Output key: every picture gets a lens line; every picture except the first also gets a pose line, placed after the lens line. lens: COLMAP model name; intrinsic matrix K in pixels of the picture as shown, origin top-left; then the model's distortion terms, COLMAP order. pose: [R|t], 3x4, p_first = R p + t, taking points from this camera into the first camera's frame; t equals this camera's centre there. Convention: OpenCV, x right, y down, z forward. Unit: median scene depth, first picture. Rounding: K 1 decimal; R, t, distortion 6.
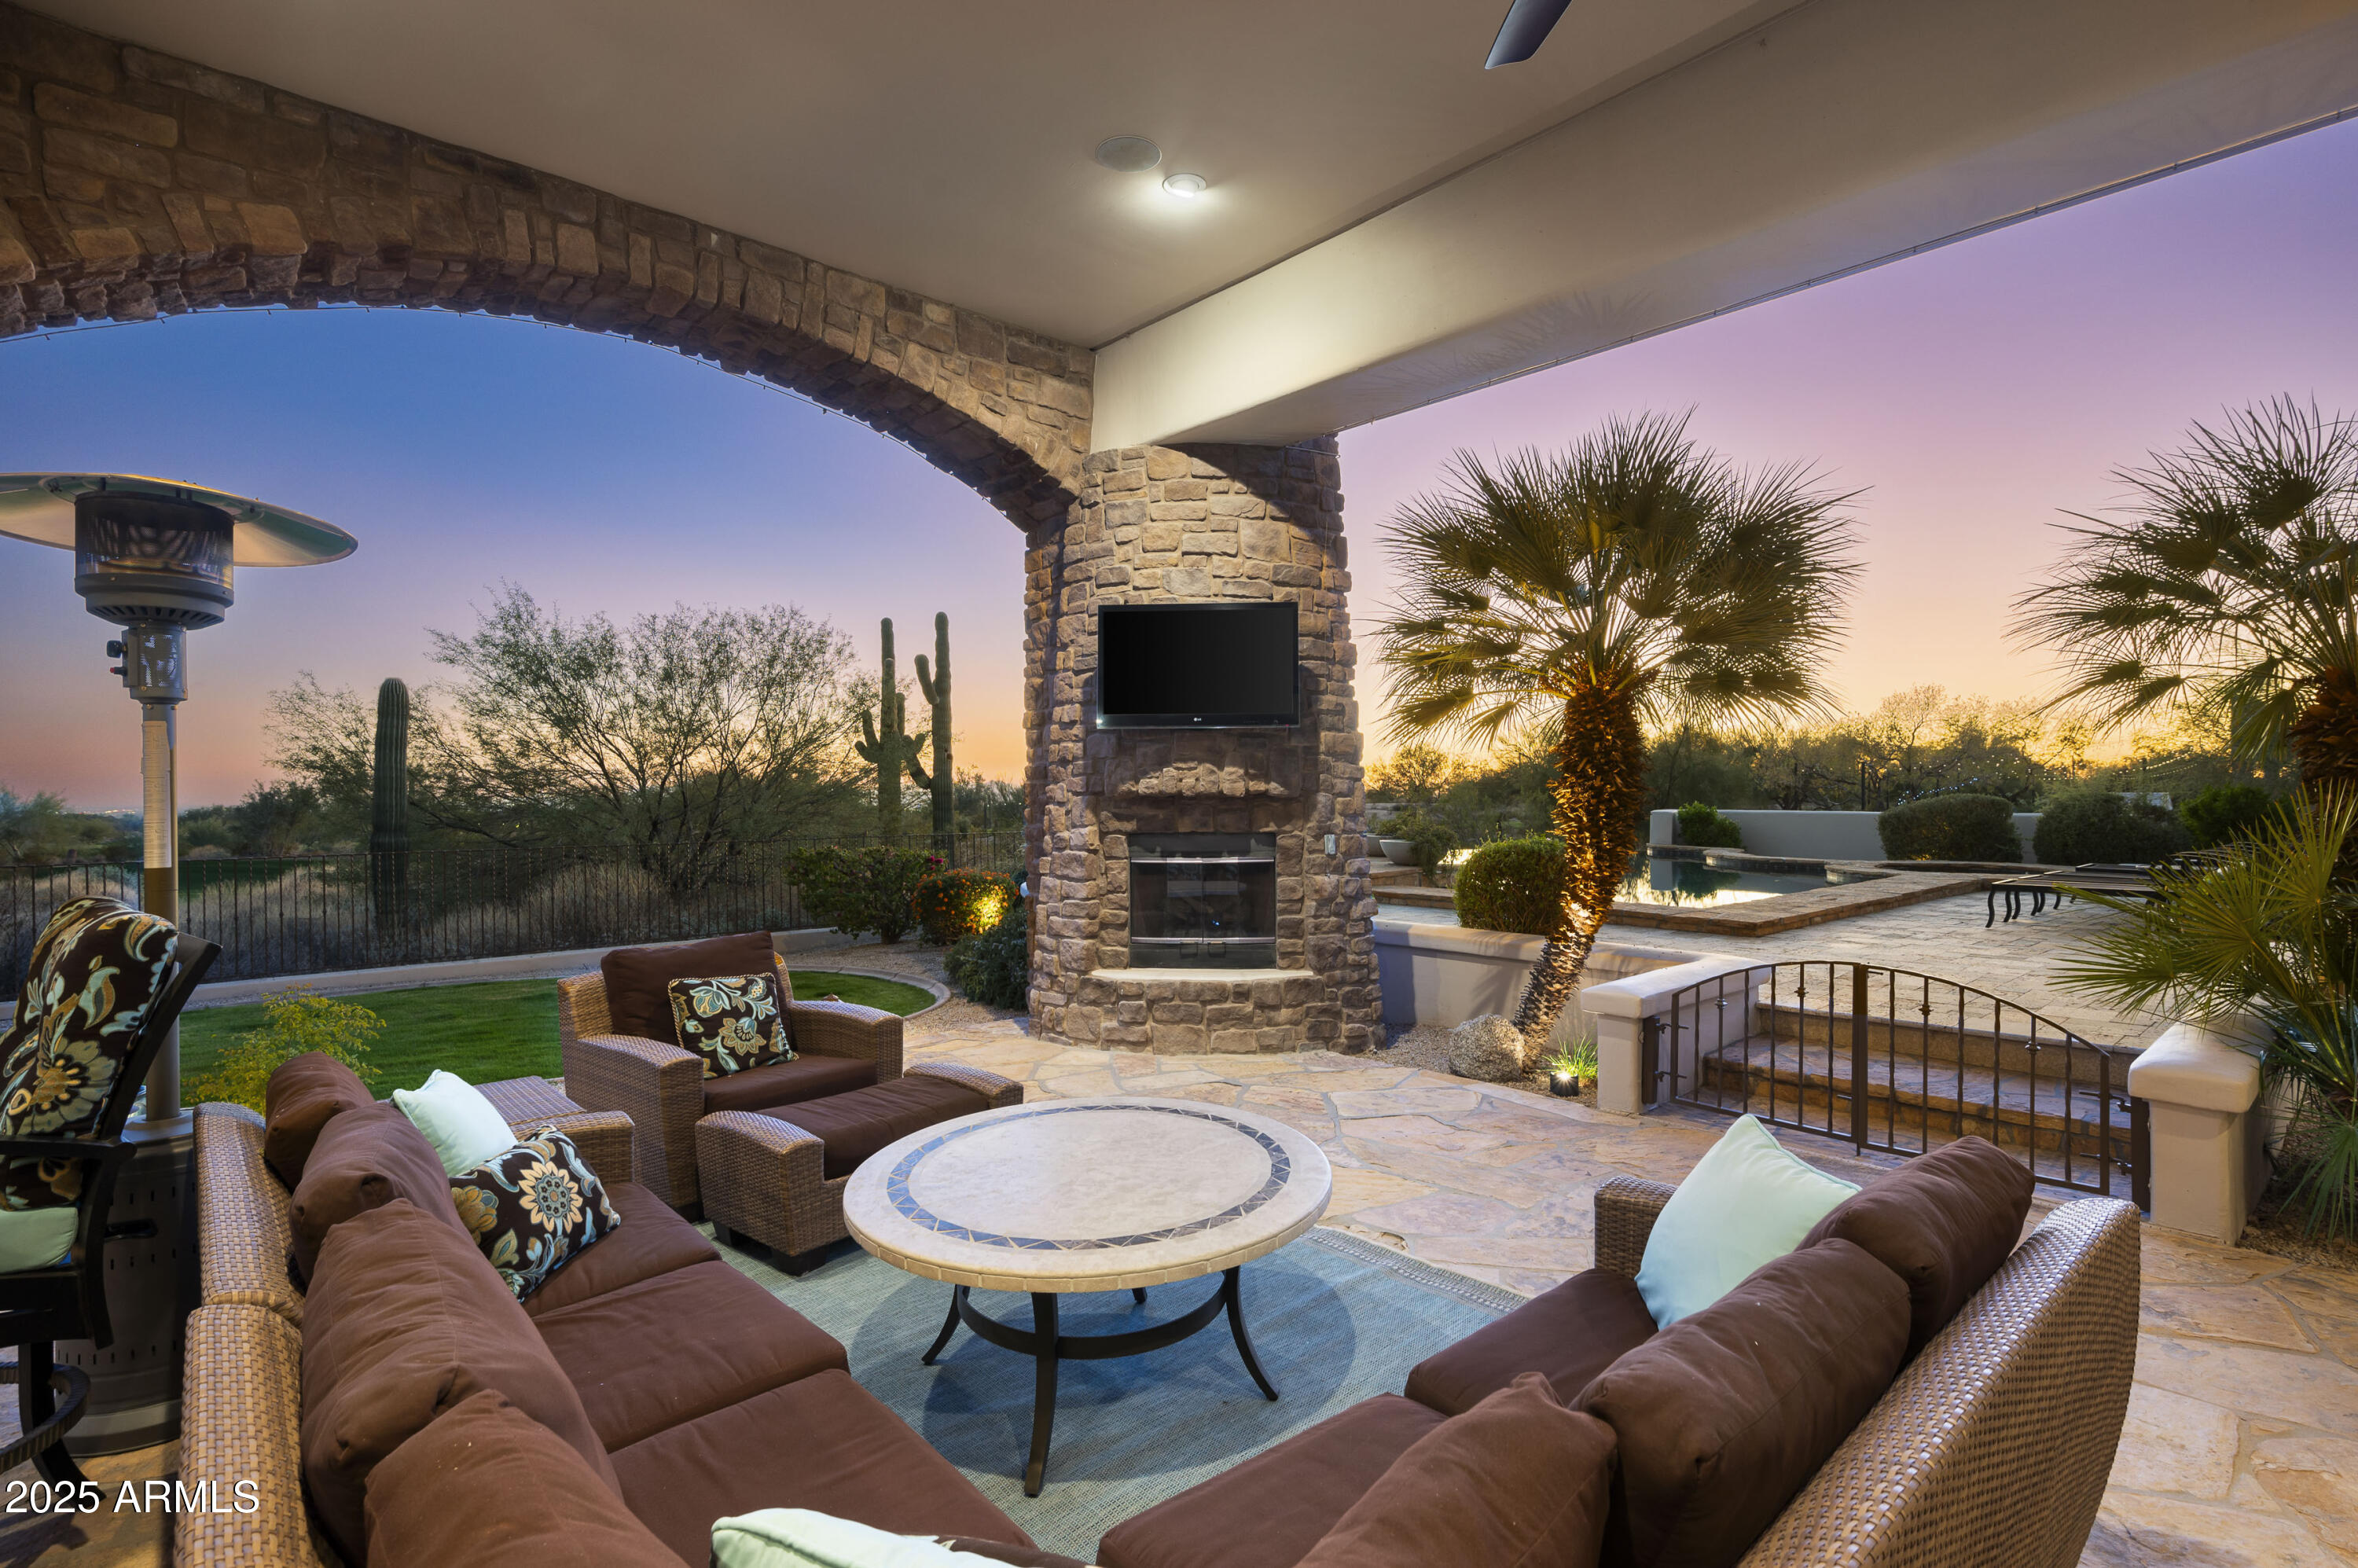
lens RADIAL K [[1118.0, 0, 1175.5], [0, 1118.0, 792.2], [0, 0, 1]] dist [0.002103, -0.000257]
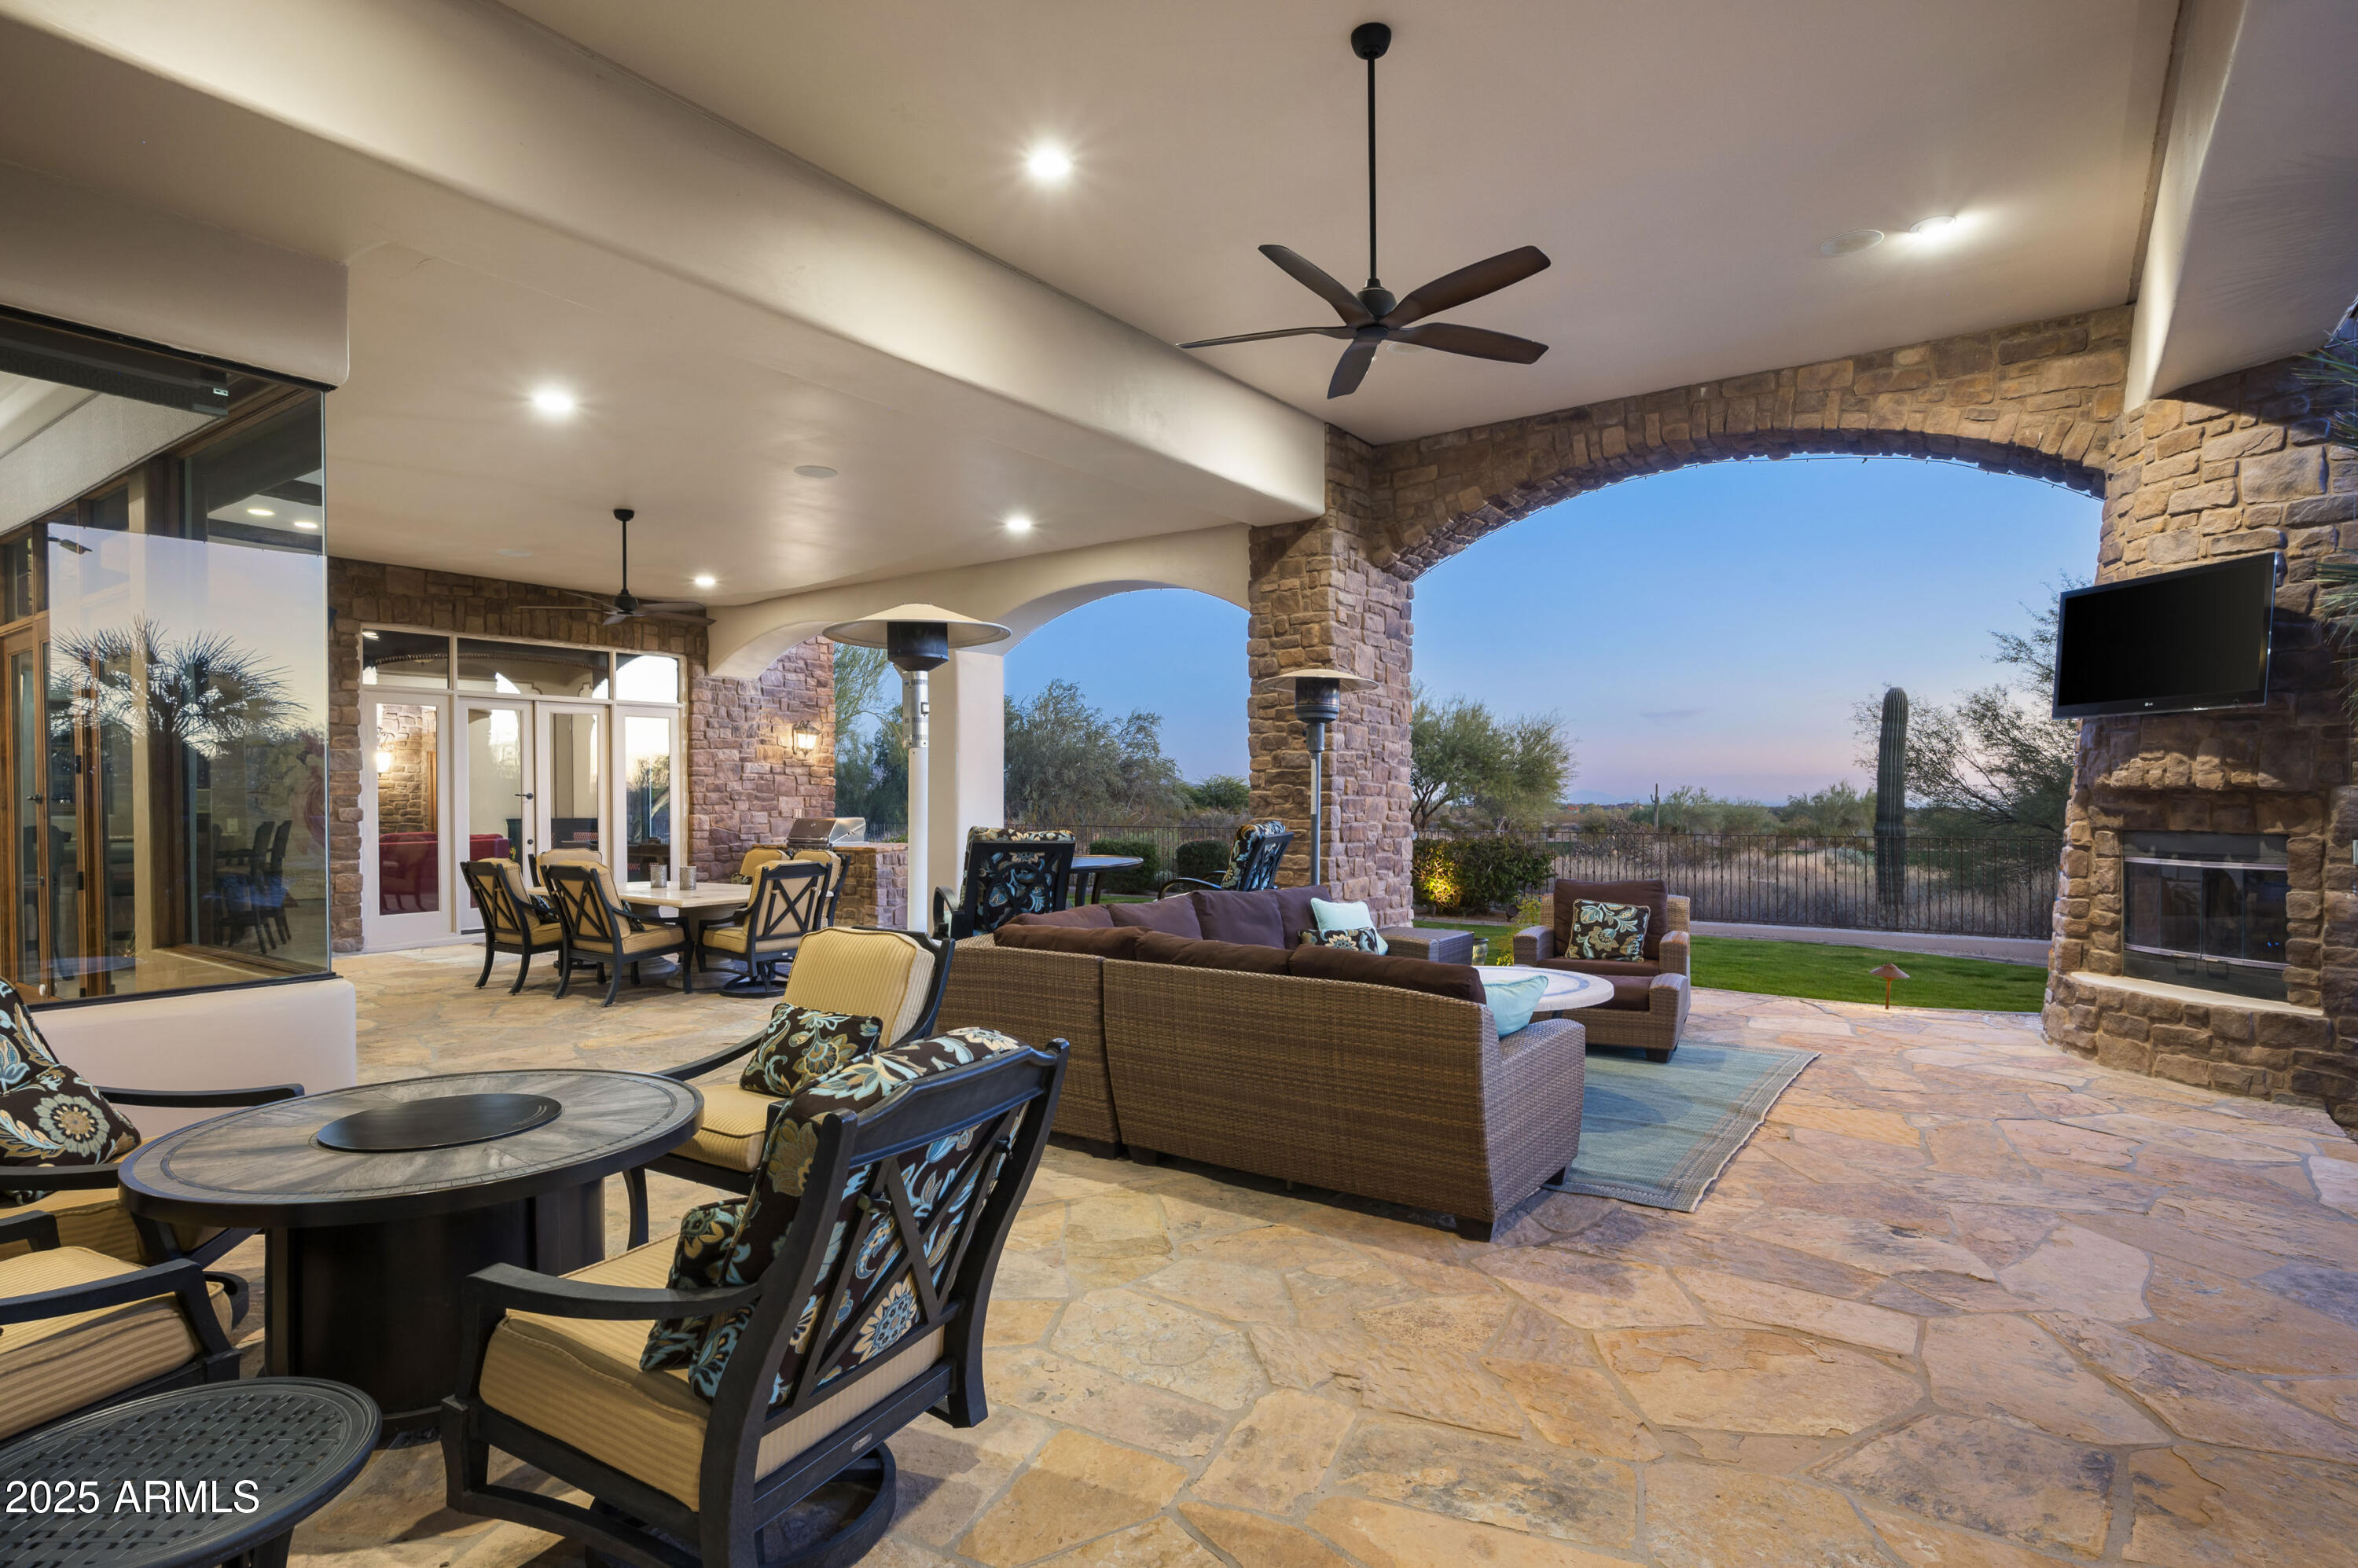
lens RADIAL K [[1205.9, 0, 1183.1], [0, 1205.9, 788.0], [0, 0, 1]] dist [0.003889, 0.000500]
pose [[0.223017, 0.000044, -0.974815, 0.778778], [0.000109, 1.000000, 0.000070, 0.002201], [0.974815, -0.000121, 0.223017, 0.023814]]
